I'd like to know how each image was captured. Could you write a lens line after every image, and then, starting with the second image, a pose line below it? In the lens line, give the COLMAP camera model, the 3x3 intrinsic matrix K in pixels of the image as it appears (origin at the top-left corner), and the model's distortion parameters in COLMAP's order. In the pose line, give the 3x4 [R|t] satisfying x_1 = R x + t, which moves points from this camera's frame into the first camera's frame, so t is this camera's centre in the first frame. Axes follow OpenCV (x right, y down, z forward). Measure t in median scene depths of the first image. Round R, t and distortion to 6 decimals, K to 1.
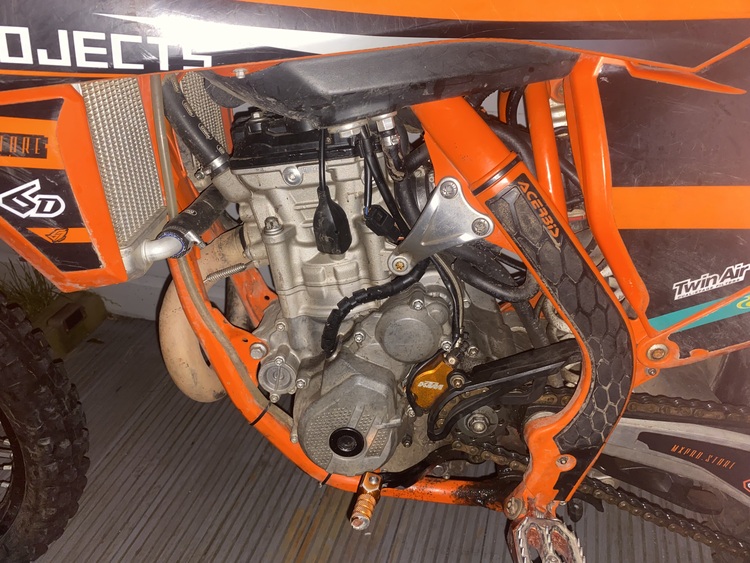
lens RADIAL K [[589.1, 0, 376.6], [0, 589.1, 290.4], [0, 0, 1]] dist [0.065936, -0.086123]
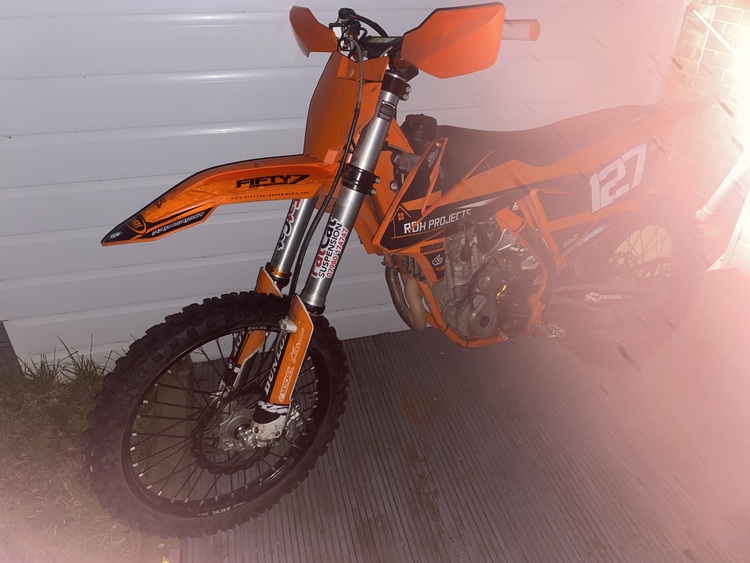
lens RADIAL K [[589.1, 0, 376.6], [0, 589.1, 290.4], [0, 0, 1]] dist [0.065936, -0.086123]
pose [[0.853111, -0.261089, 0.451702, -1.901654], [0.281965, 0.959175, 0.021880, -0.117896], [-0.438974, 0.108698, 0.891901, -1.490717]]
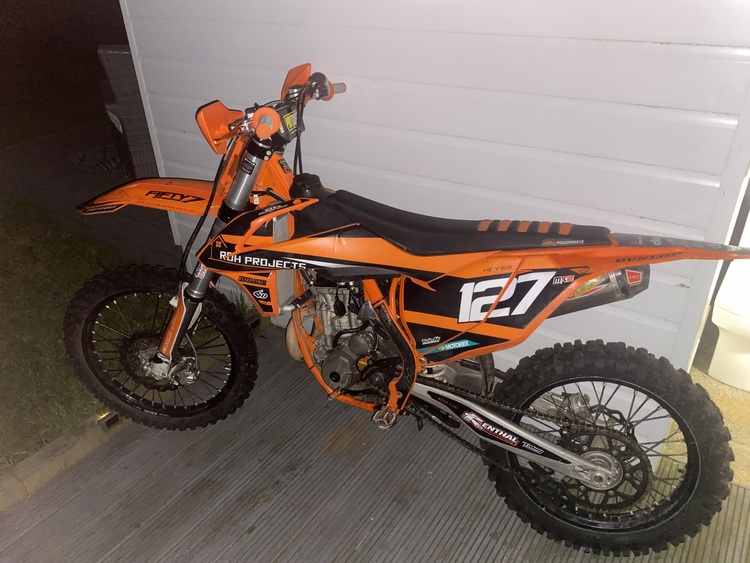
lens RADIAL K [[563.2, 0, 375.8], [0, 563.2, 259.2], [0, 0, 1]] dist [-0.006659, -0.006175]
pose [[0.957834, 0.118624, -0.261693, 0.891362], [-0.152917, 0.981552, -0.114767, -0.046519], [0.243251, 0.149945, 0.958303, -1.949341]]
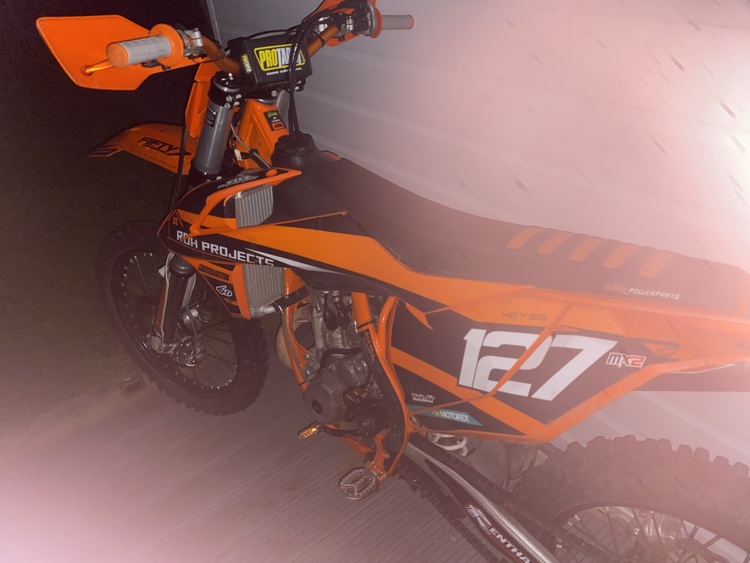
lens RADIAL K [[563.2, 0, 375.8], [0, 563.2, 259.2], [0, 0, 1]] dist [-0.006659, -0.006175]
pose [[0.818114, 0.258077, -0.513892, 1.187038], [-0.266307, 0.962069, 0.059193, -0.526516], [0.509676, 0.088427, 0.855810, -0.881378]]
